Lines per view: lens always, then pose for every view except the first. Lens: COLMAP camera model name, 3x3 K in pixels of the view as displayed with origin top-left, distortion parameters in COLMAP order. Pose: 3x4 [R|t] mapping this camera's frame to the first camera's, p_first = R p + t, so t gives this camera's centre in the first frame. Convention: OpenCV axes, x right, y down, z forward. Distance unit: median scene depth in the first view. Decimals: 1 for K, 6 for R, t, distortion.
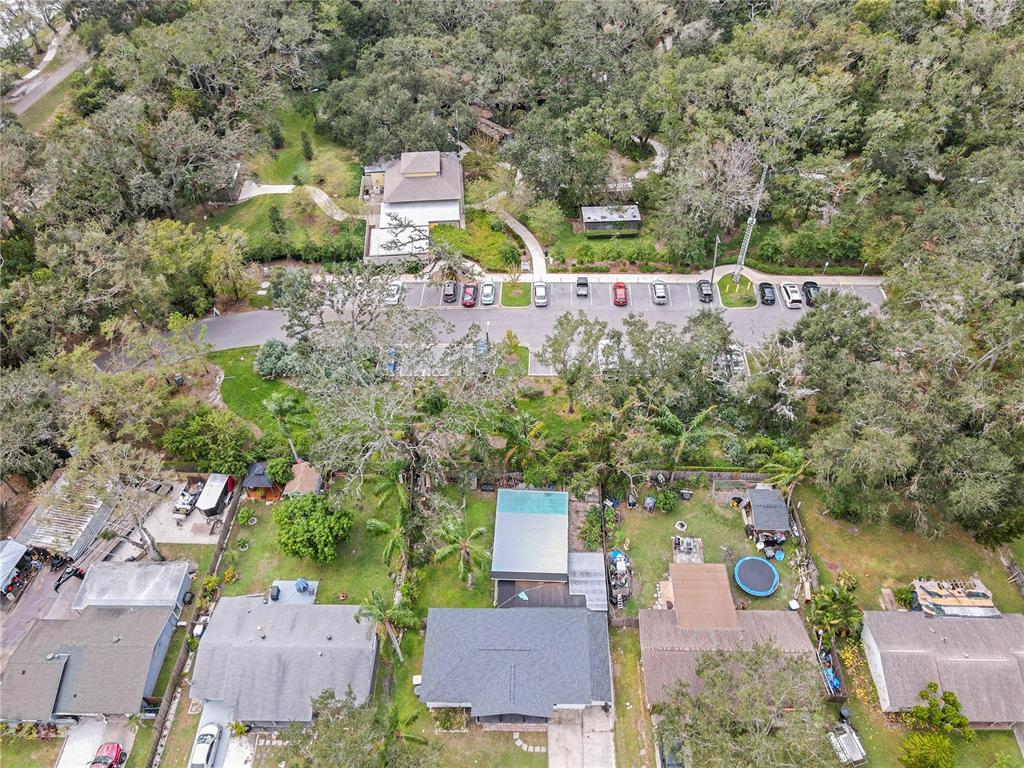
lens RADIAL K [[753.6, 0, 515.1], [0, 753.6, 381.4], [0, 0, 1]] dist [0.013718, 0.005627]
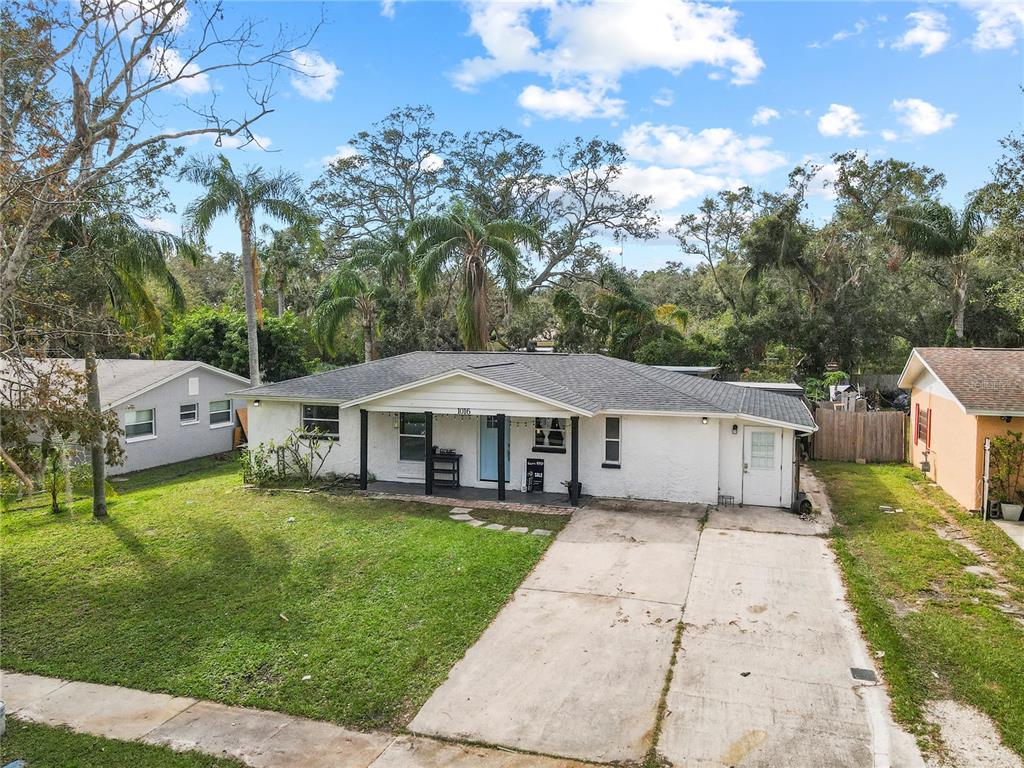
lens RADIAL K [[753.6, 0, 515.1], [0, 753.6, 381.4], [0, 0, 1]] dist [0.013718, 0.005627]
pose [[0.957461, 0.035684, -0.286348, 0.082152], [-0.221618, 0.726459, -0.650494, 0.501611], [0.184808, 0.686282, 0.703464, 0.631437]]
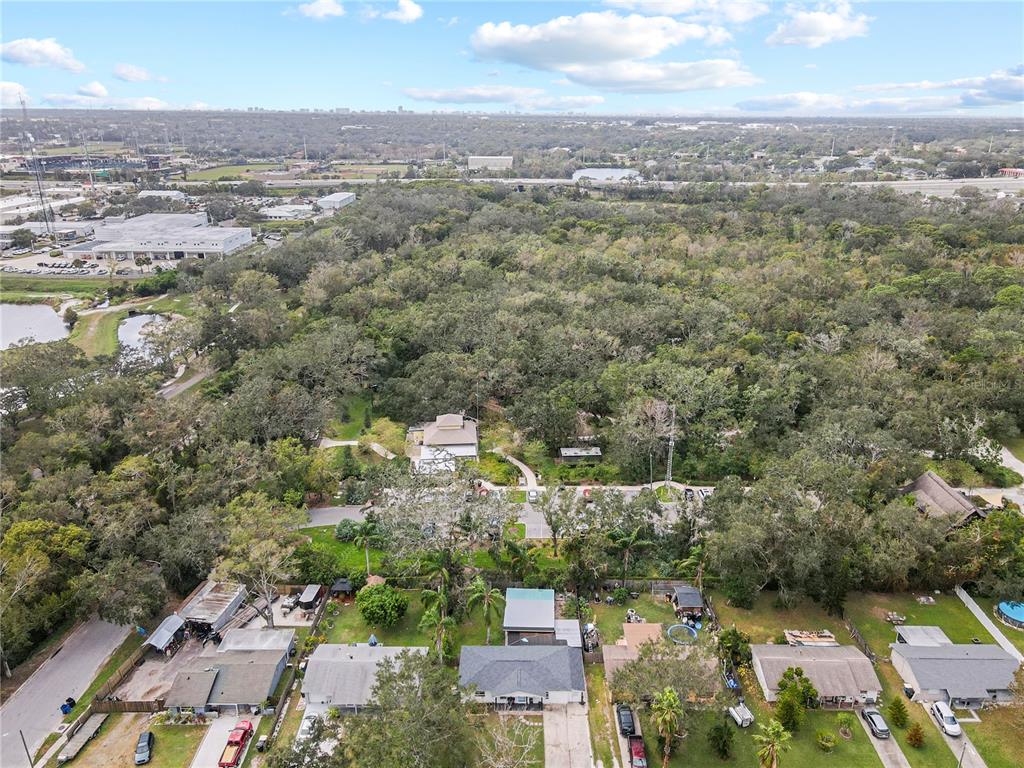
lens RADIAL K [[753.6, 0, 515.1], [0, 753.6, 381.4], [0, 0, 1]] dist [0.013718, 0.005627]
pose [[0.999860, 0.007082, 0.015189, -0.031222], [0.000666, 0.888812, -0.458272, 0.459732], [-0.016746, 0.458217, 0.888682, -0.497223]]
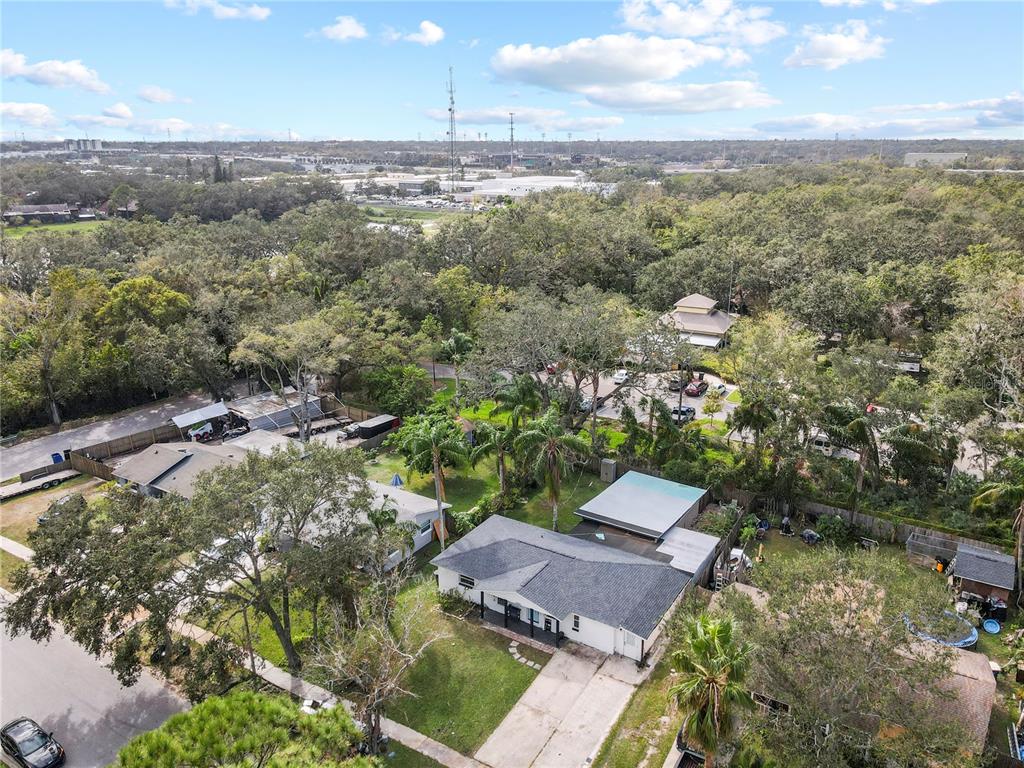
lens RADIAL K [[753.6, 0, 515.1], [0, 753.6, 381.4], [0, 0, 1]] dist [0.013718, 0.005627]
pose [[0.860751, 0.163496, -0.482054, 0.264166], [-0.378292, 0.839112, -0.390878, 0.443976], [0.340591, 0.518807, 0.784116, 0.223296]]
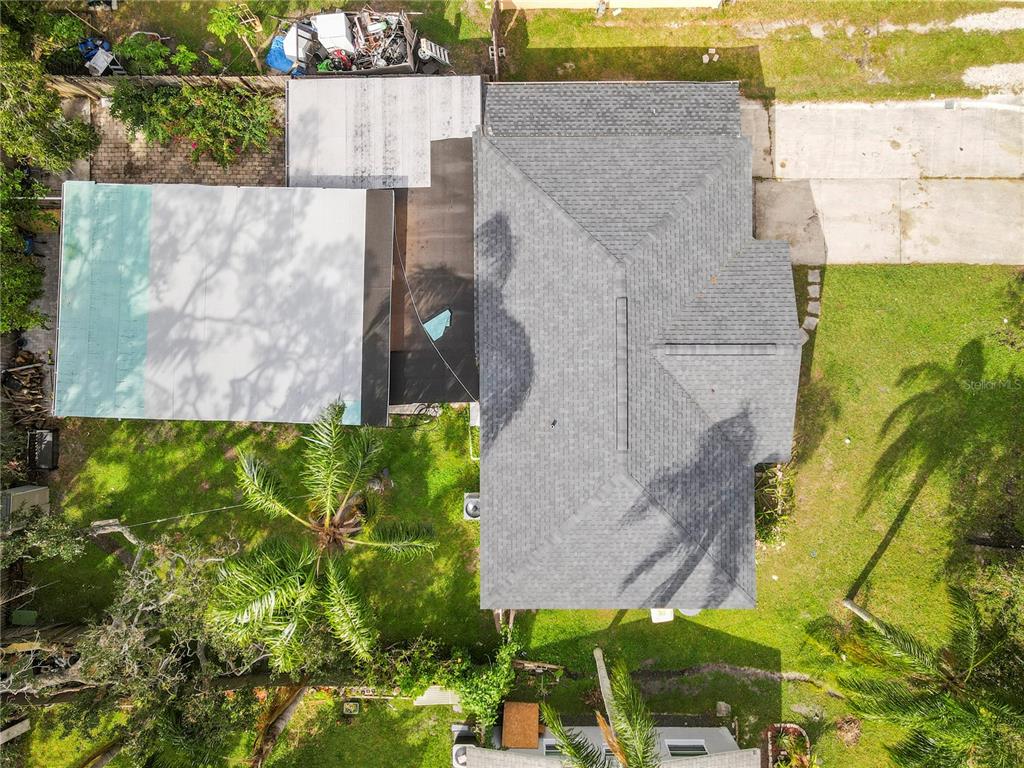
lens RADIAL K [[753.6, 0, 515.1], [0, 753.6, 381.4], [0, 0, 1]] dist [0.013718, 0.005627]
pose [[-0.024150, -0.999569, 0.016668, -0.017645], [0.733370, -0.006383, 0.679800, 0.074781], [-0.679401, 0.028641, 0.733208, 0.658203]]
